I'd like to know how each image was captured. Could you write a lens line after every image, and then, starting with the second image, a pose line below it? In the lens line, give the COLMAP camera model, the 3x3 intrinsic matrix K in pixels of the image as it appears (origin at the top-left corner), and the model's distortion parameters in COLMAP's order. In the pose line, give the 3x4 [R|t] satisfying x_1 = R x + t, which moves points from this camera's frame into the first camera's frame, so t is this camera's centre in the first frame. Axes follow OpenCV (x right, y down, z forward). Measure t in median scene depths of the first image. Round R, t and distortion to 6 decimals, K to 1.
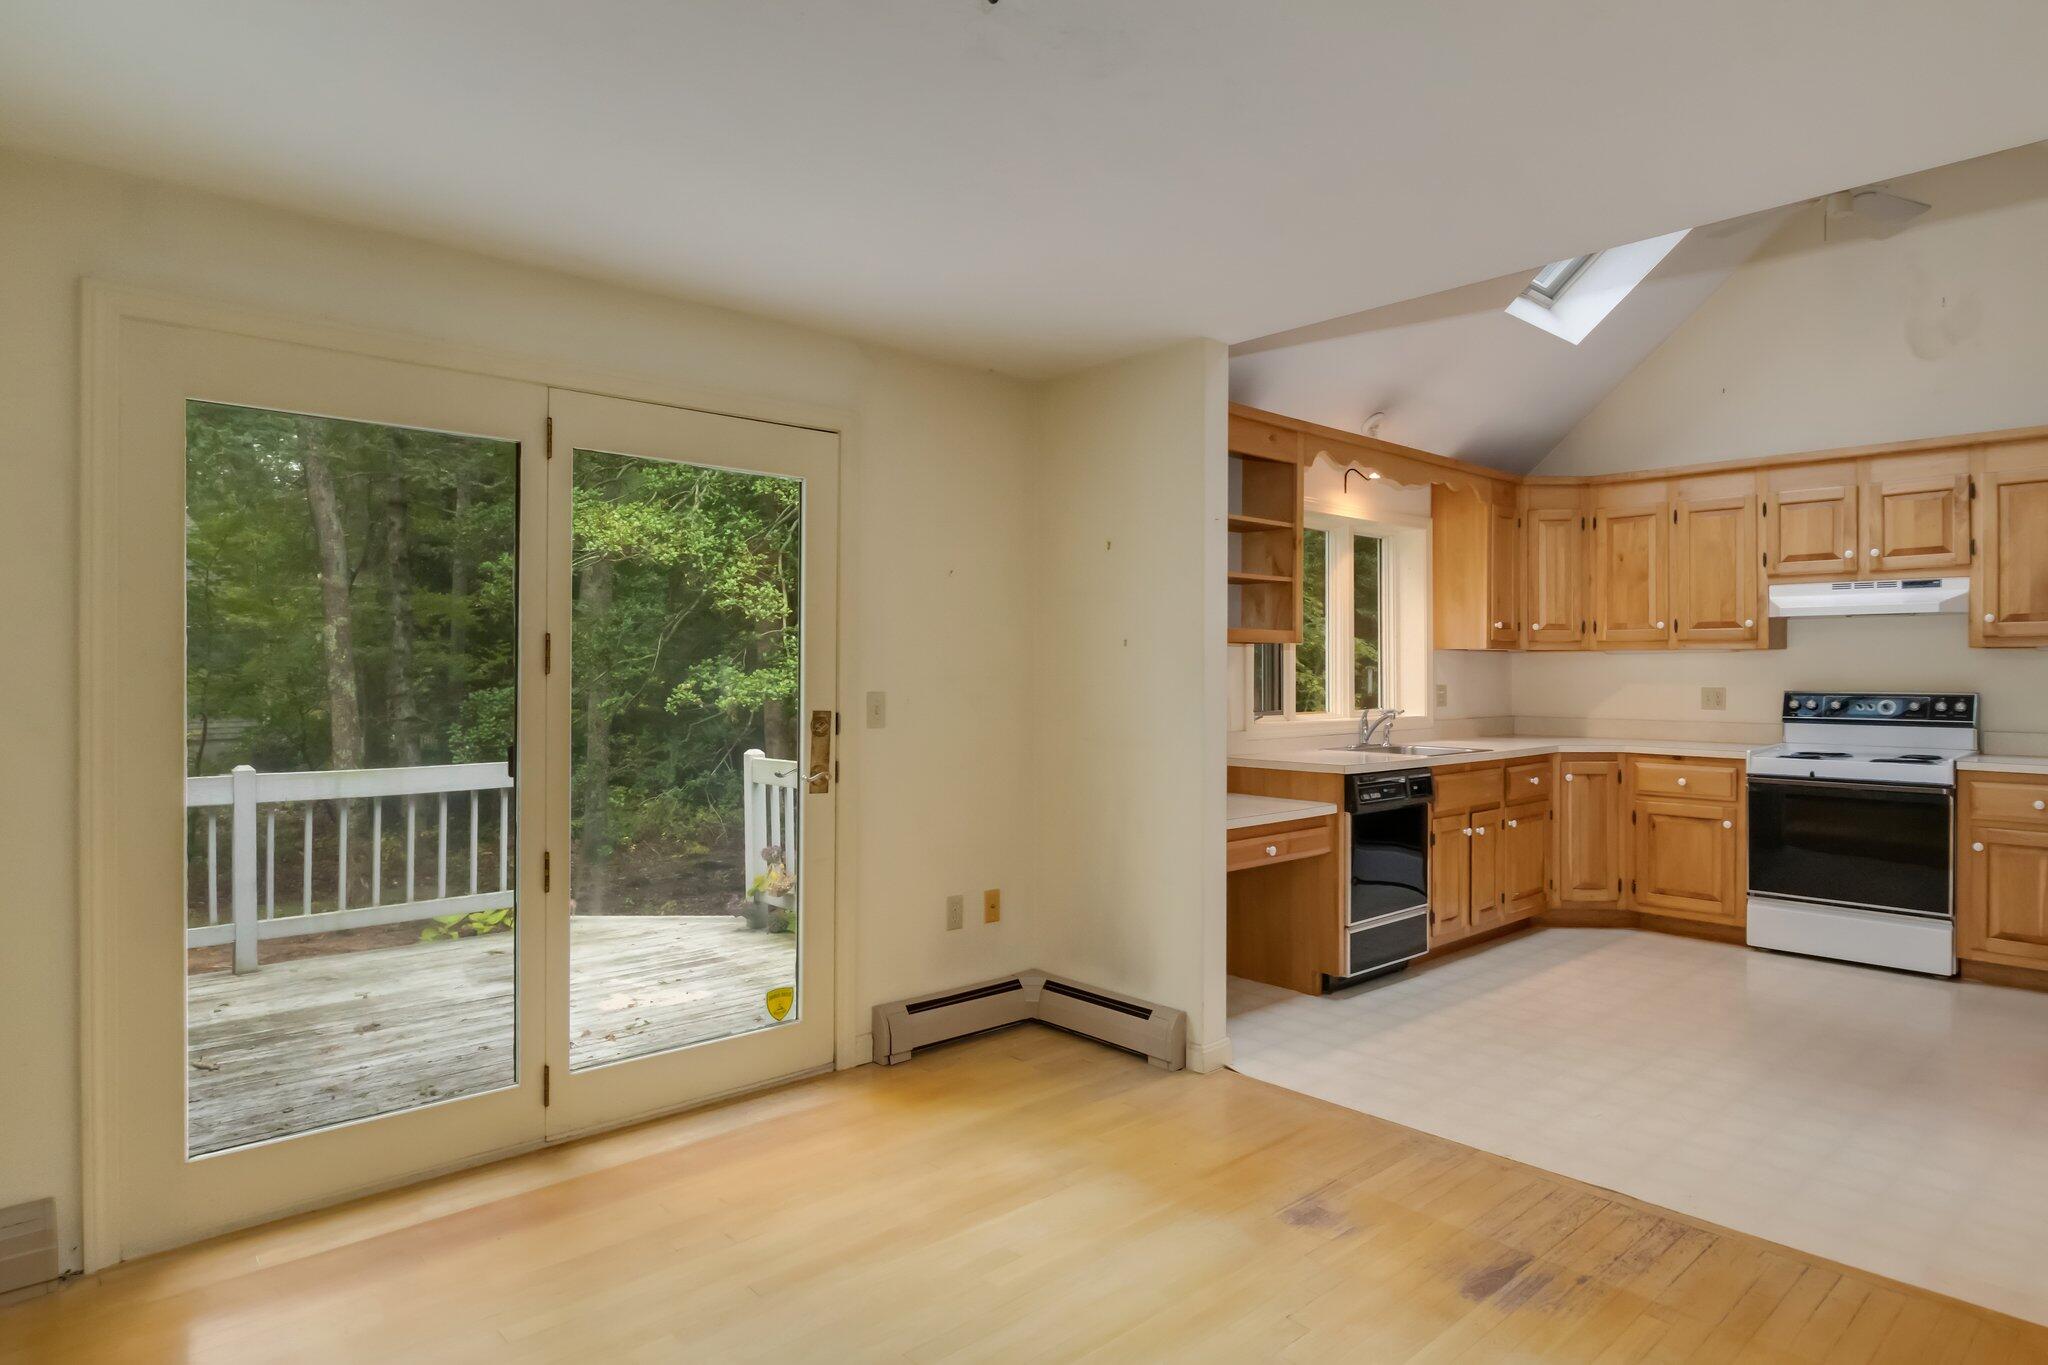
lens RADIAL K [[1182.6, 0, 1024.9], [0, 1182.6, 670.9], [0, 0, 1]] dist [-0.007438, -0.003533]
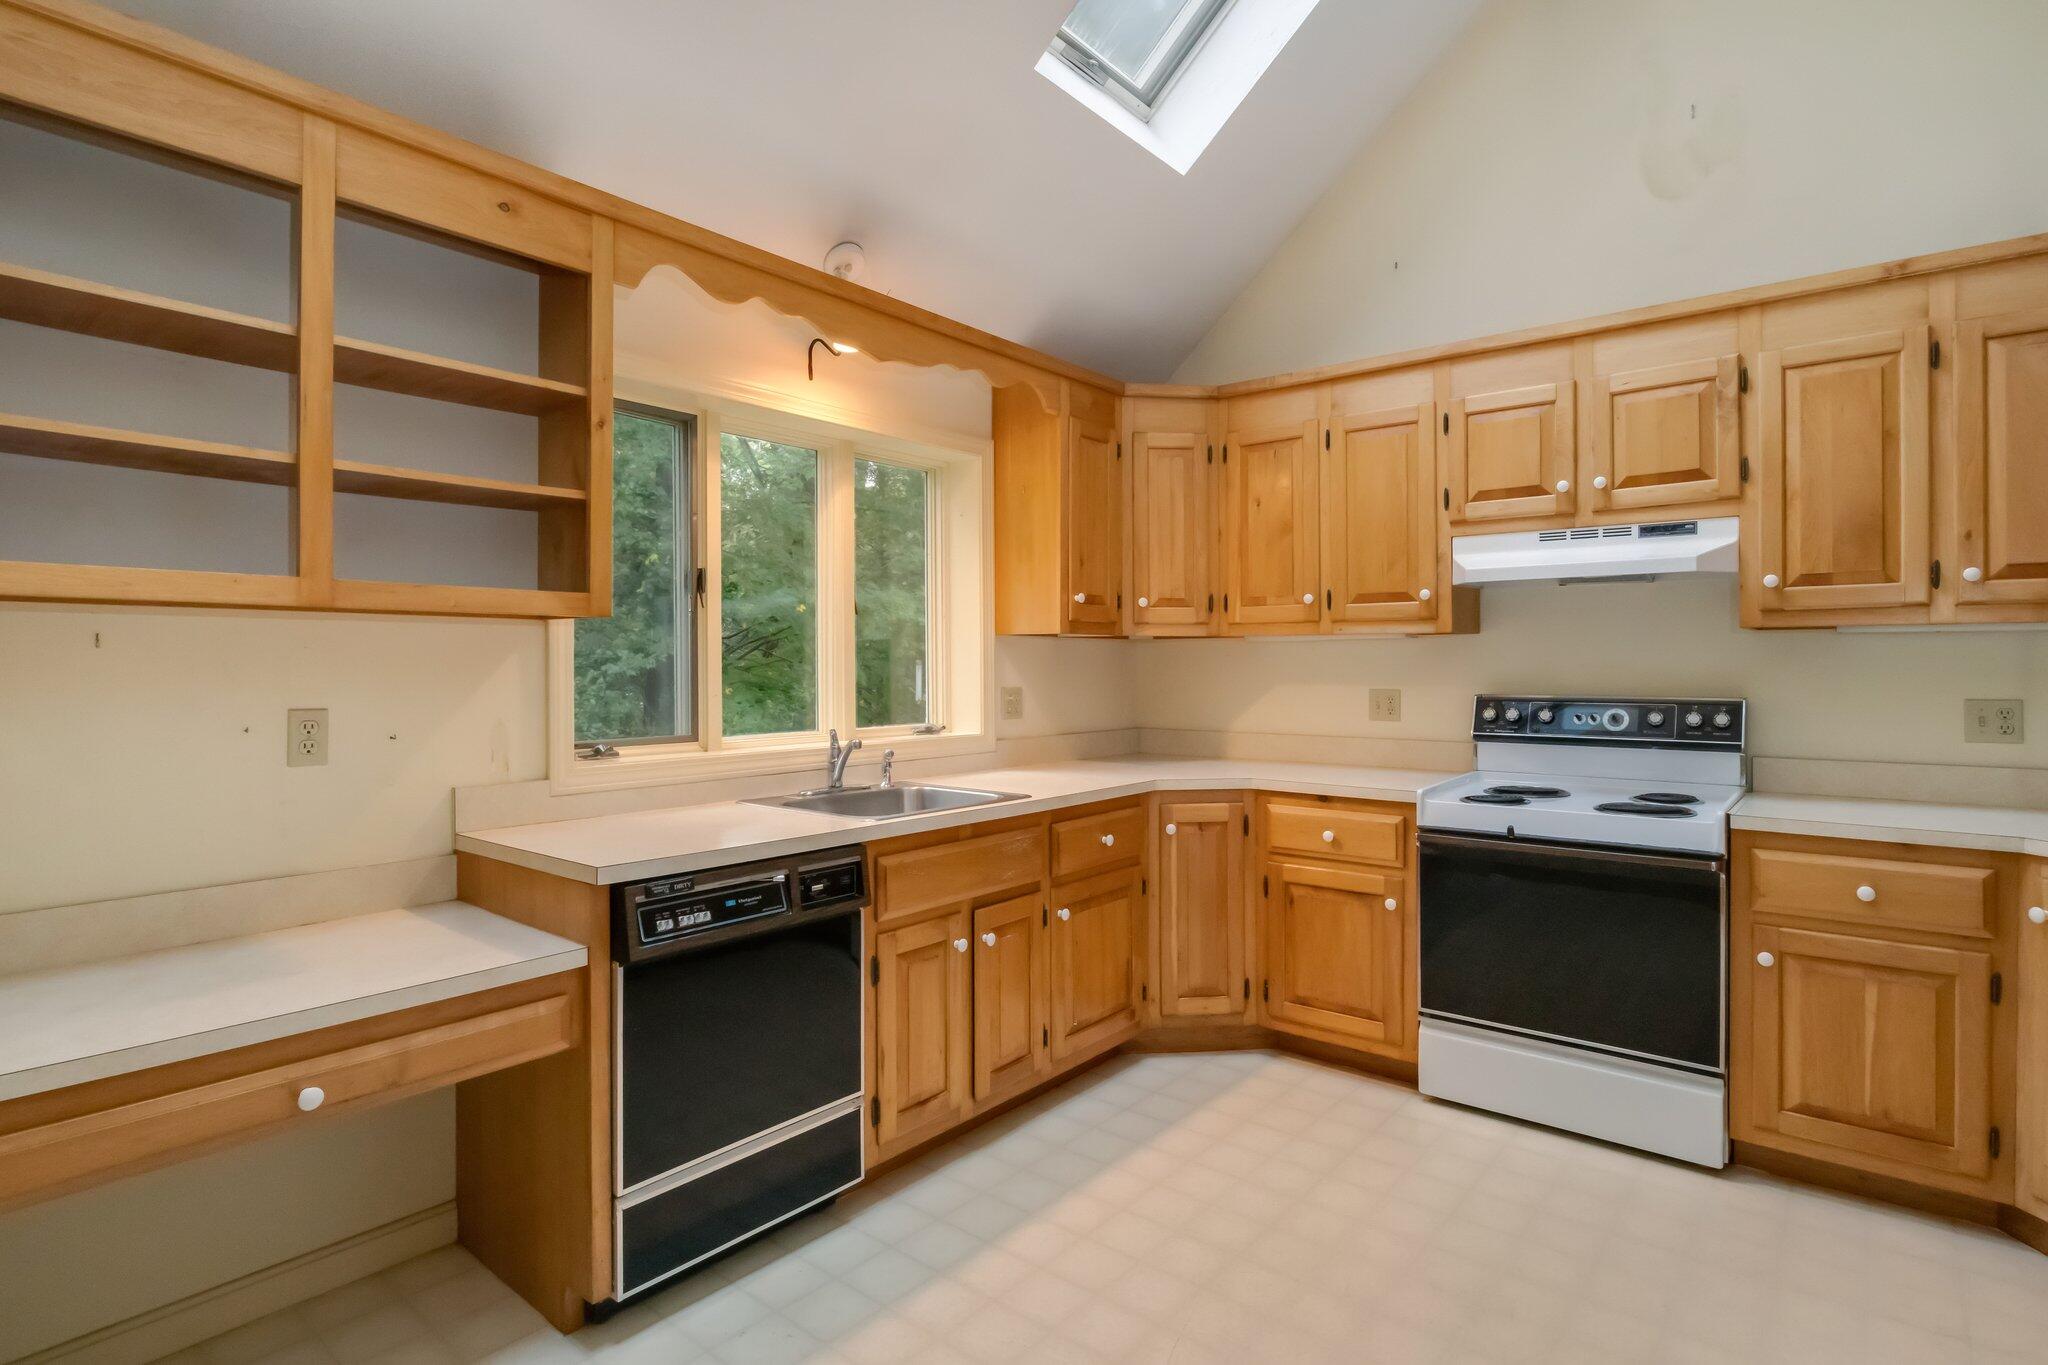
lens RADIAL K [[1047.0, 0, 1035.9], [0, 1047.0, 662.9], [0, 0, 1]] dist [-0.003854, -0.001855]
pose [[0.989352, -0.003163, 0.145510, 0.323340], [0.003427, 0.999993, -0.001565, -0.001399], [-0.145504, 0.002047, 0.989356, 0.465068]]
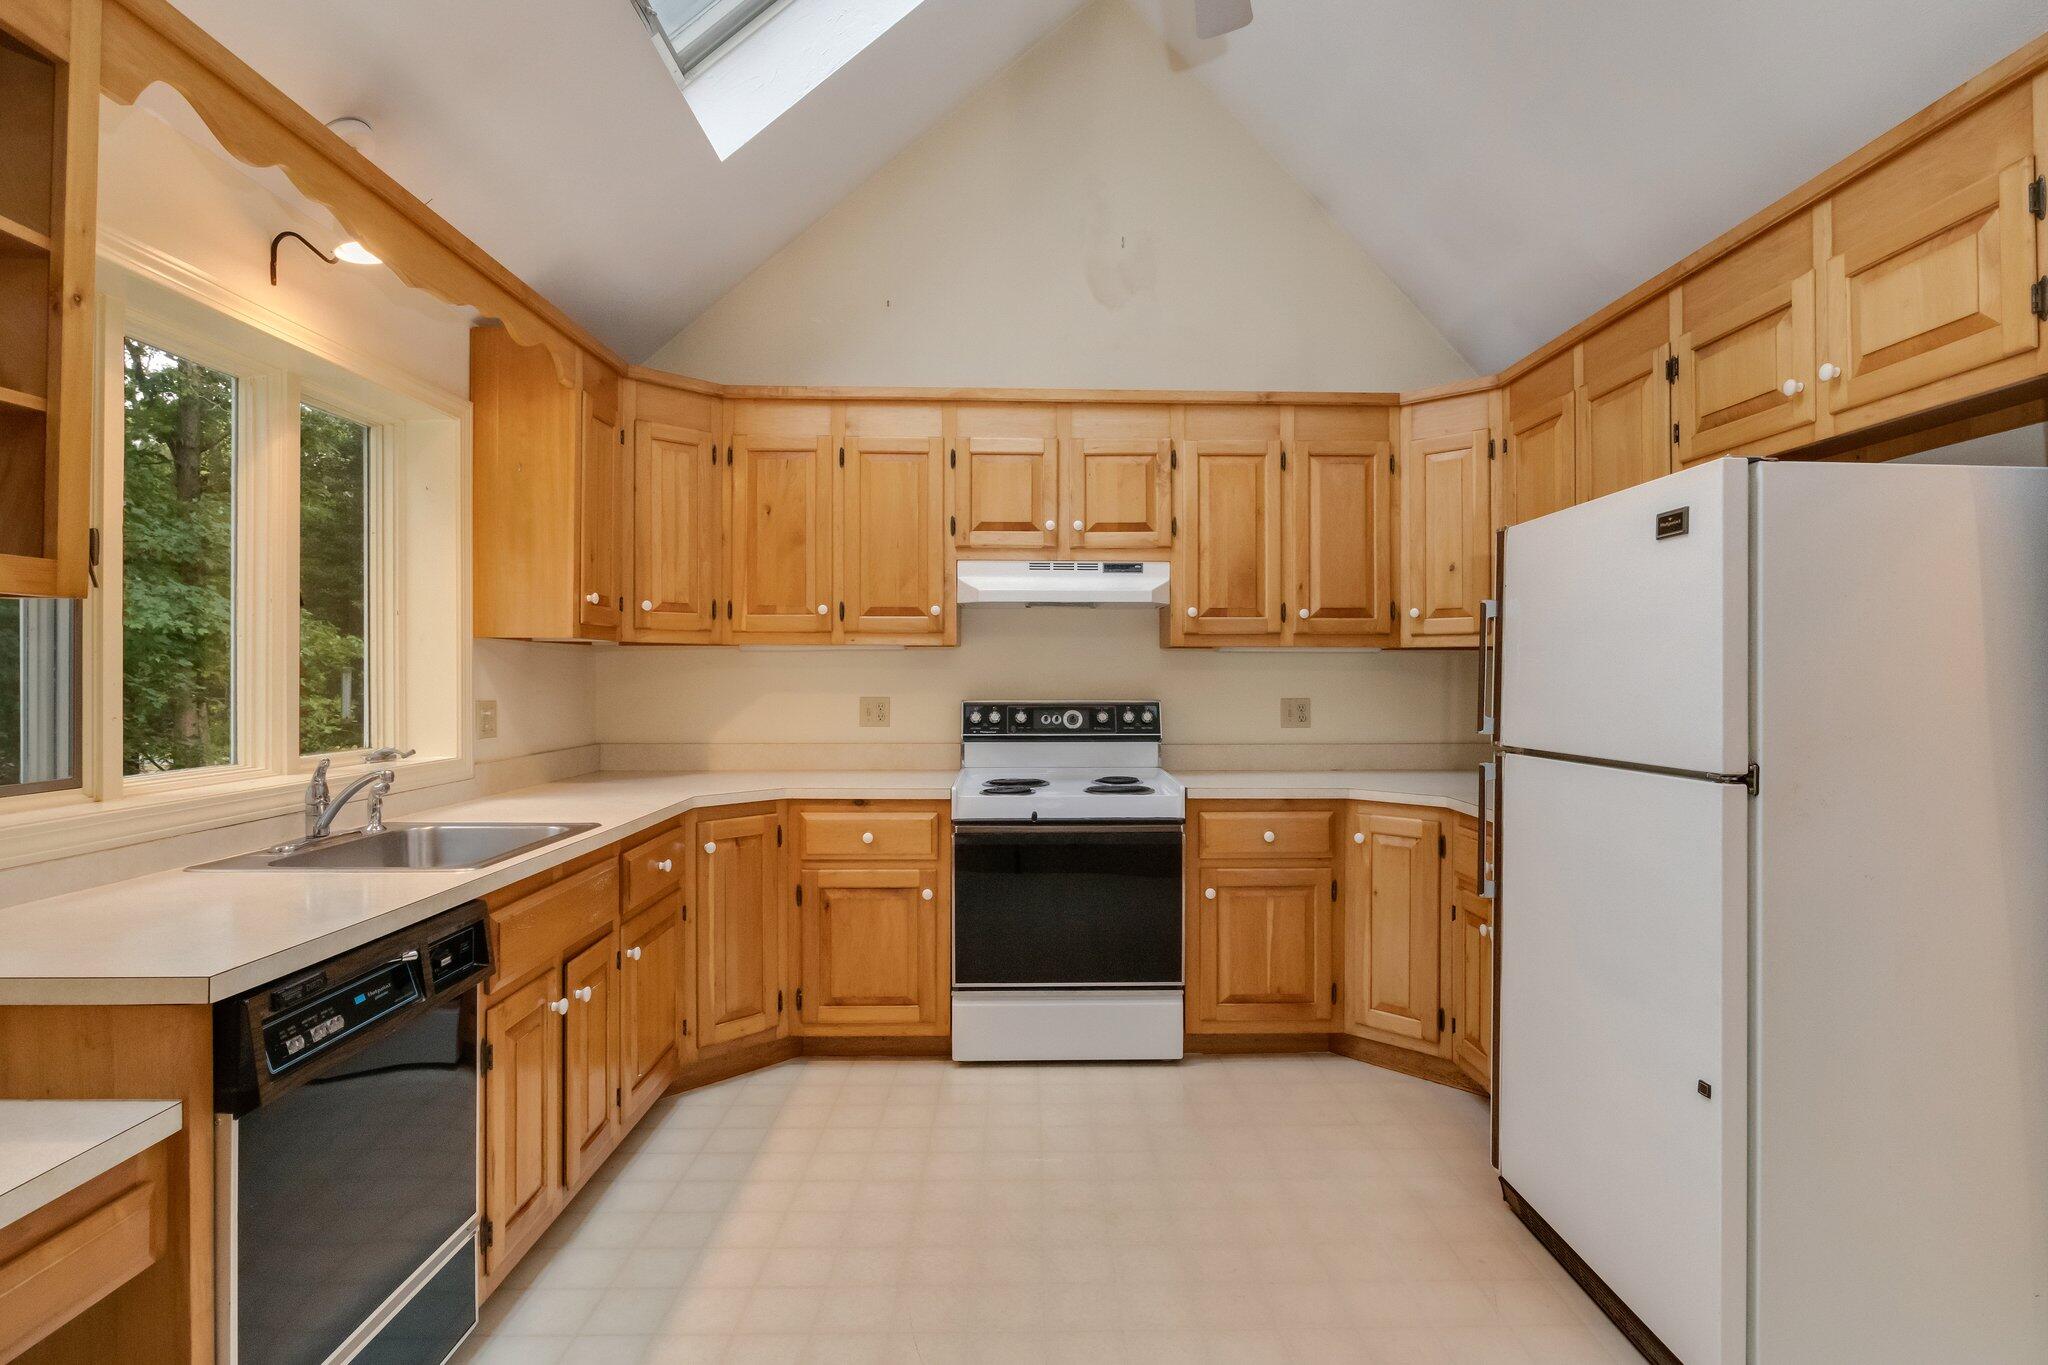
lens RADIAL K [[1047.0, 0, 1045.7], [0, 1047.0, 665.9], [0, 0, 1]] dist [-0.003854, -0.001855]
pose [[0.656900, 0.003841, 0.753967, 0.172933], [0.000956, 0.999982, -0.005927, -0.001829], [-0.753977, 0.004614, 0.656885, 0.540679]]
